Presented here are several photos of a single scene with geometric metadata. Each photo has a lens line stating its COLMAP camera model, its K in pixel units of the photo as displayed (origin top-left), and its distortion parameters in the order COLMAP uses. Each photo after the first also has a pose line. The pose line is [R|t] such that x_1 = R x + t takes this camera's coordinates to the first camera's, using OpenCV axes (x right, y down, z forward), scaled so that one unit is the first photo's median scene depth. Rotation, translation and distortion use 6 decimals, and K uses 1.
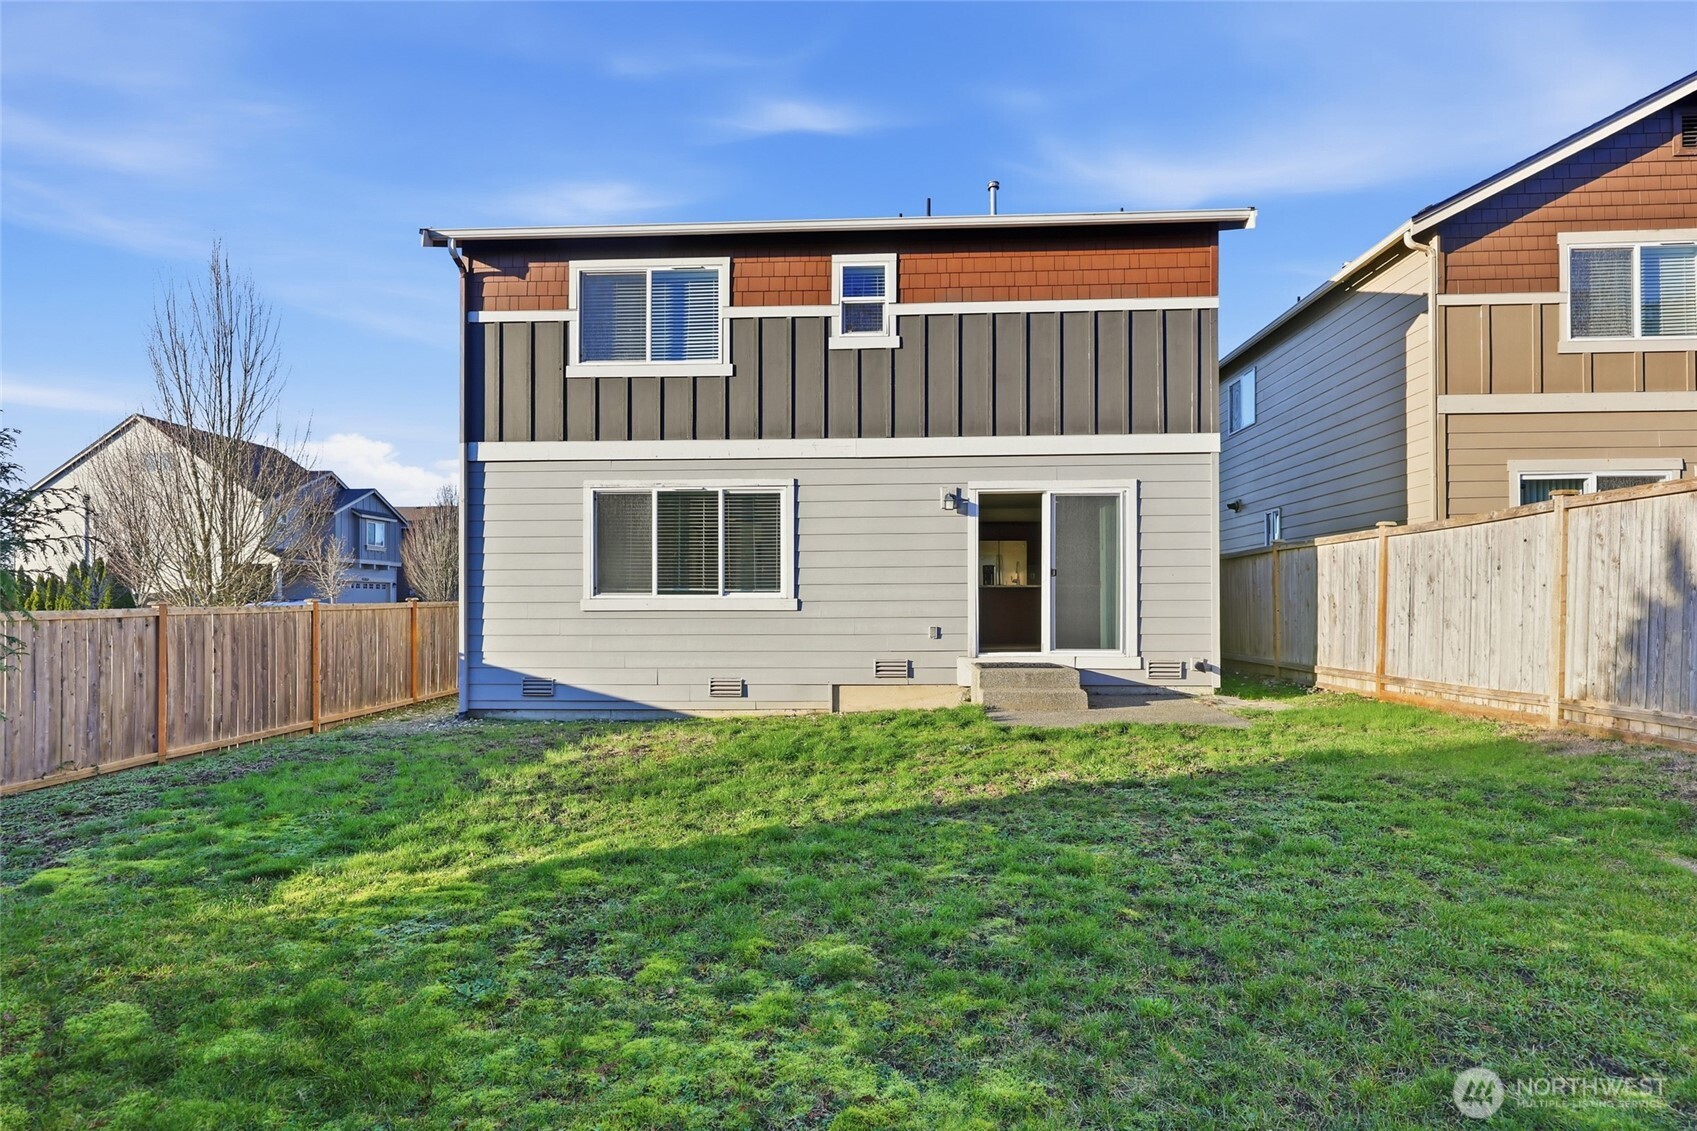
lens RADIAL K [[840.5, 0, 848.8], [0, 840.5, 598.9], [0, 0, 1]] dist [0.002555, 0.000000]
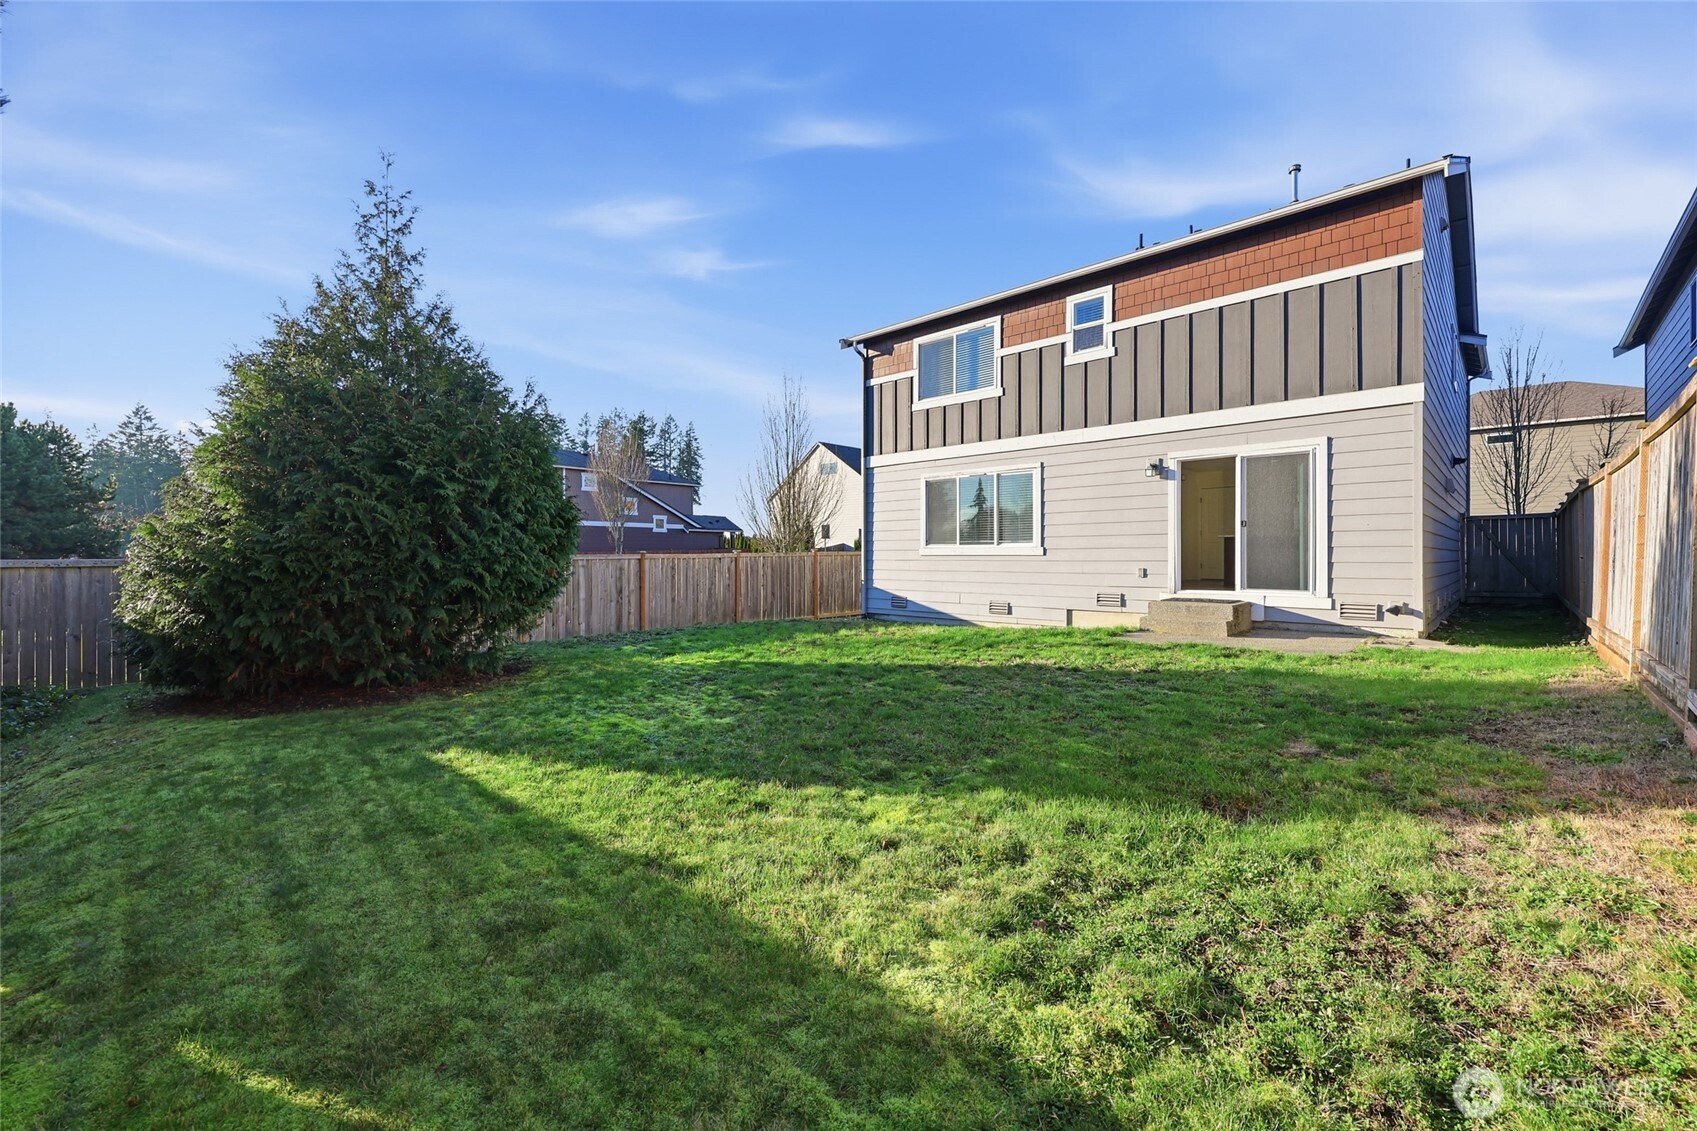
lens RADIAL K [[689.8, 0, 853.3], [0, 689.8, 563.2], [0, 0, 1]] dist [-0.000309, 0.000084]
pose [[0.759383, 0.009460, -0.650575, 0.451023], [-0.001009, 0.999910, 0.013362, 0.011572], [0.650643, -0.009491, 0.759324, -0.087051]]
